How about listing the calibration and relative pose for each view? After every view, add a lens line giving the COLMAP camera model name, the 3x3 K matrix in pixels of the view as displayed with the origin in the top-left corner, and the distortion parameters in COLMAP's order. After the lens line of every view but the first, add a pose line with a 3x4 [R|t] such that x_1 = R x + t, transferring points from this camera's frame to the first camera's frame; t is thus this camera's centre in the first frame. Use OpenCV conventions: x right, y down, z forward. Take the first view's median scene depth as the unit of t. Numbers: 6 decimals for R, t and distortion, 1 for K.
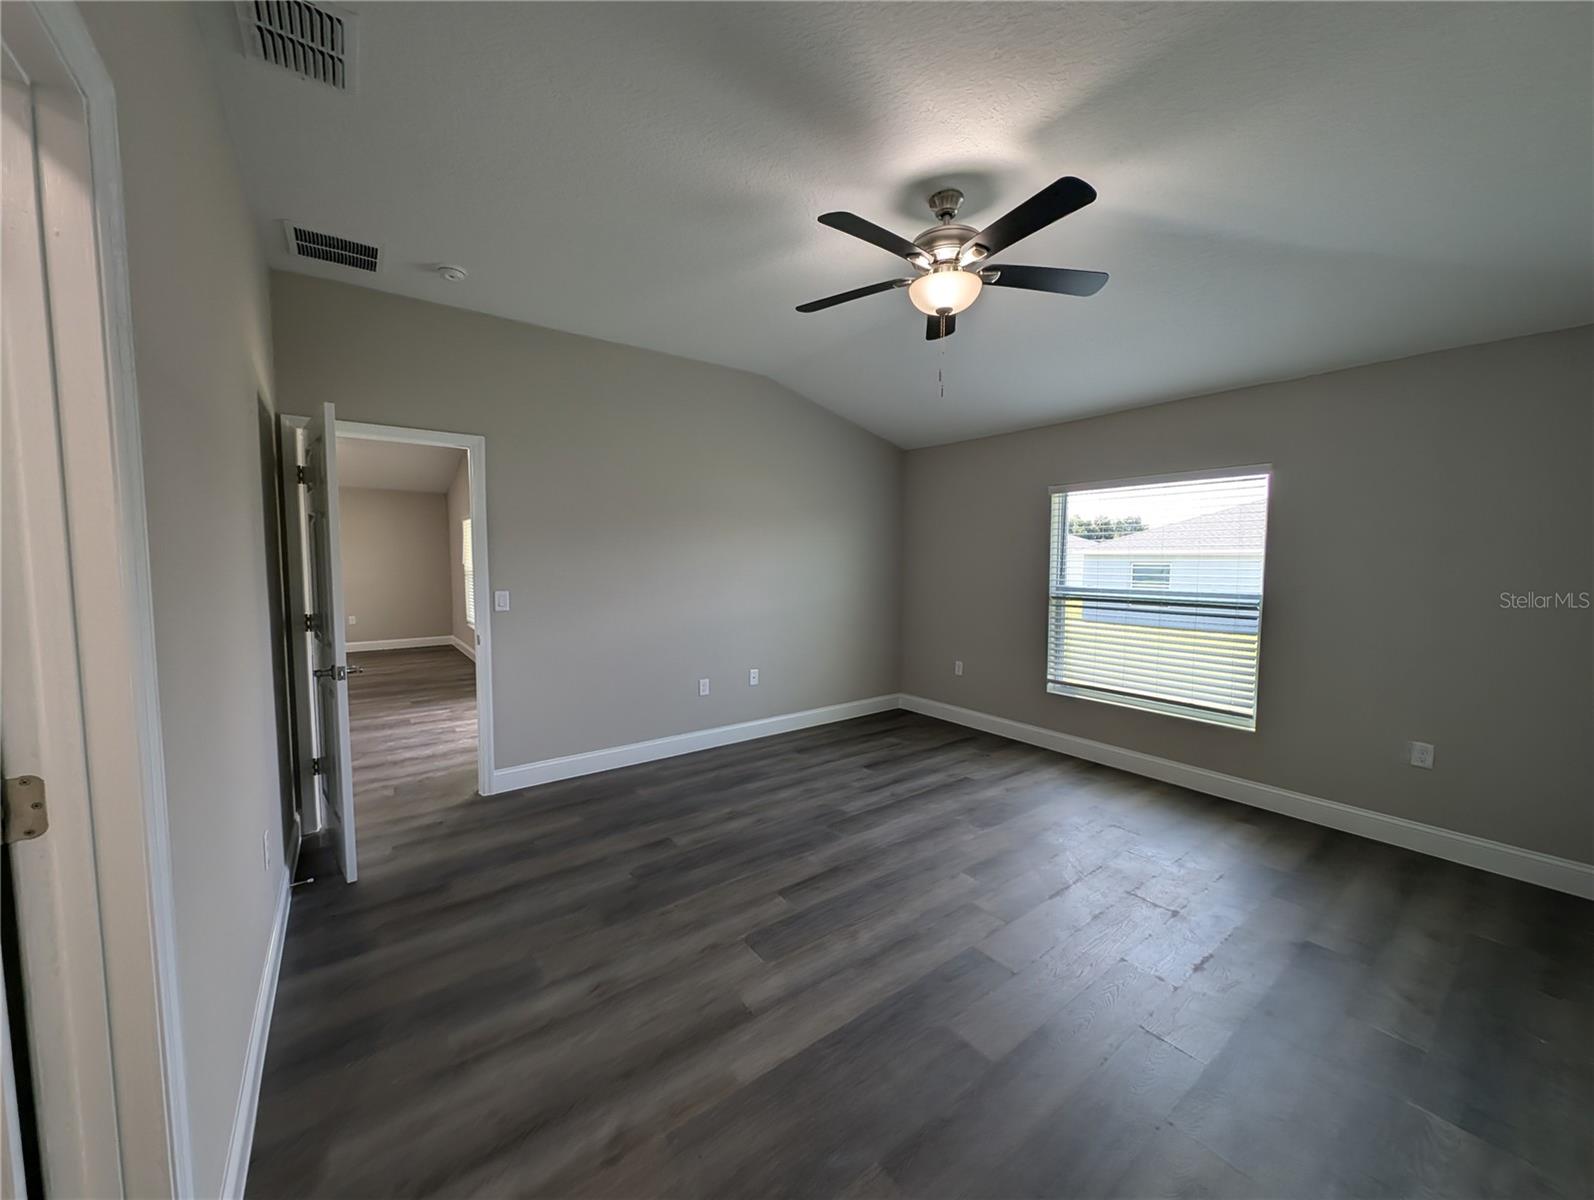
lens RADIAL K [[597.6, 0, 797.0], [0, 597.6, 600.0], [0, 0, 1]] dist [0.002784, 0.000038]
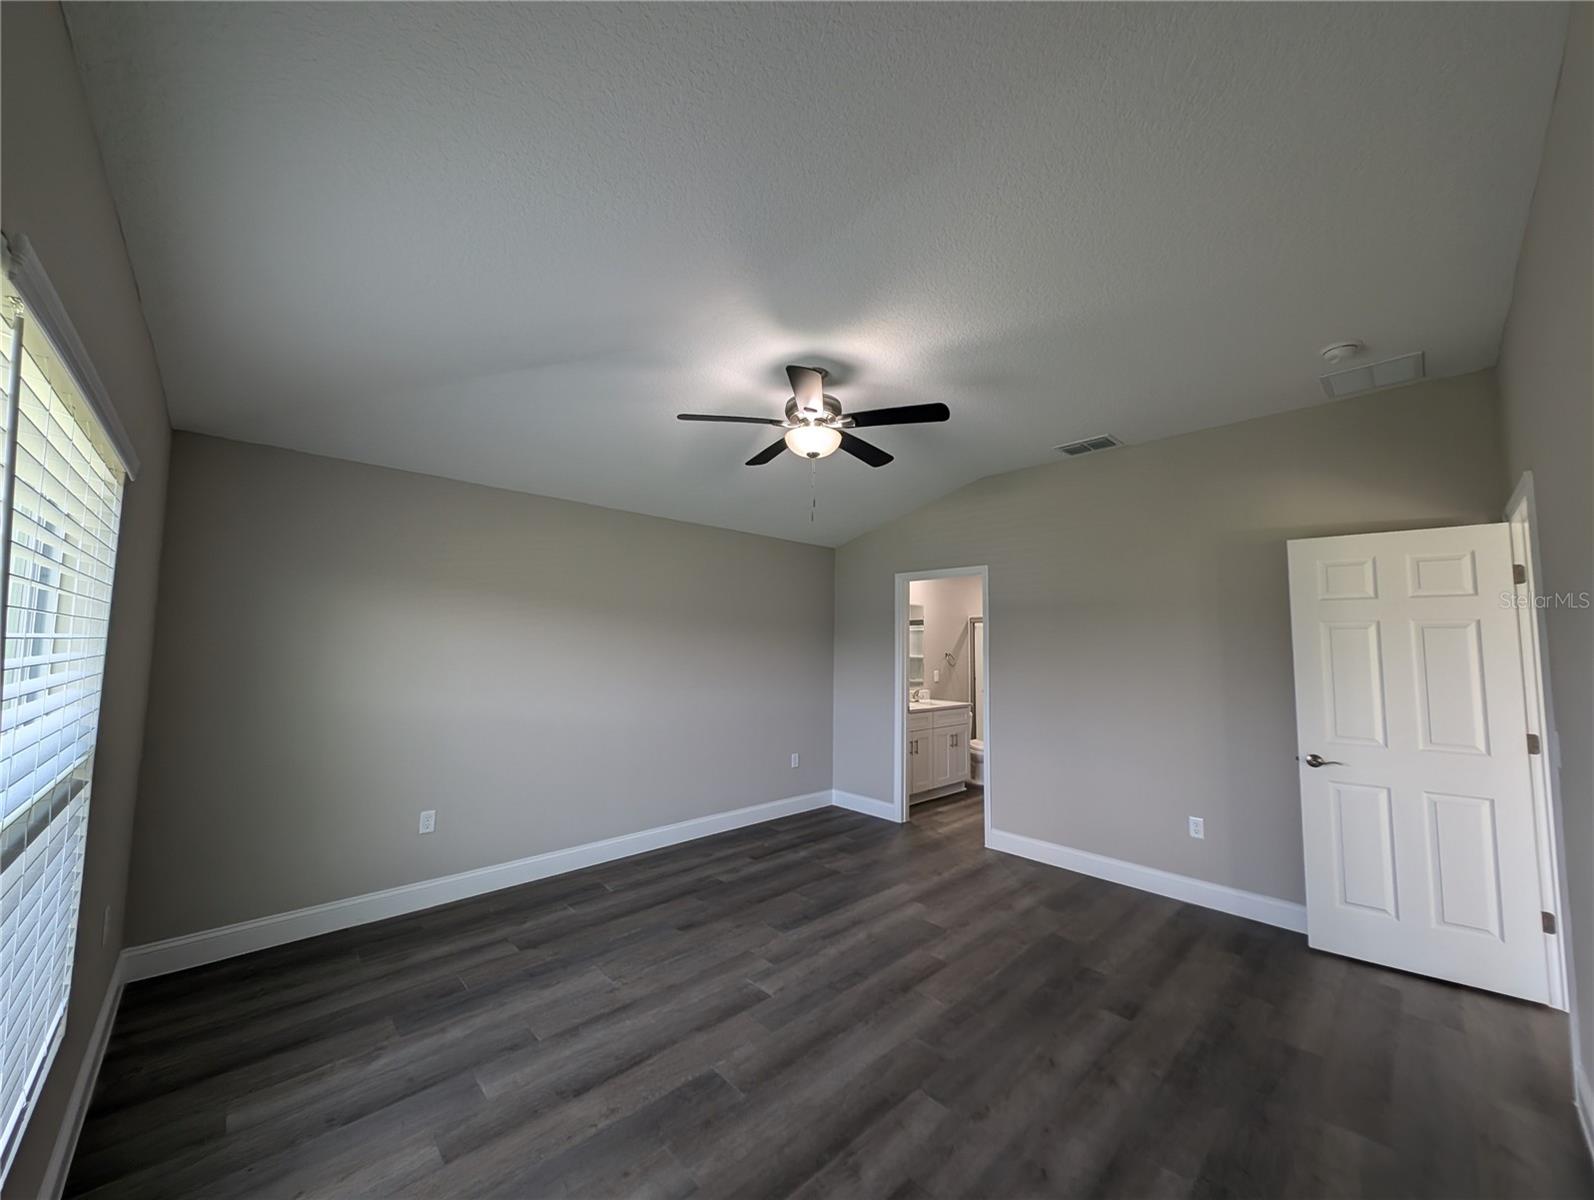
lens RADIAL K [[597.6, 0, 797.0], [0, 597.6, 600.0], [0, 0, 1]] dist [0.002784, 0.000038]
pose [[-0.992988, -0.026569, -0.115187, 0.348557], [-0.025987, 0.999641, -0.006553, -0.144712], [0.115320, -0.003514, -0.993322, 1.874322]]
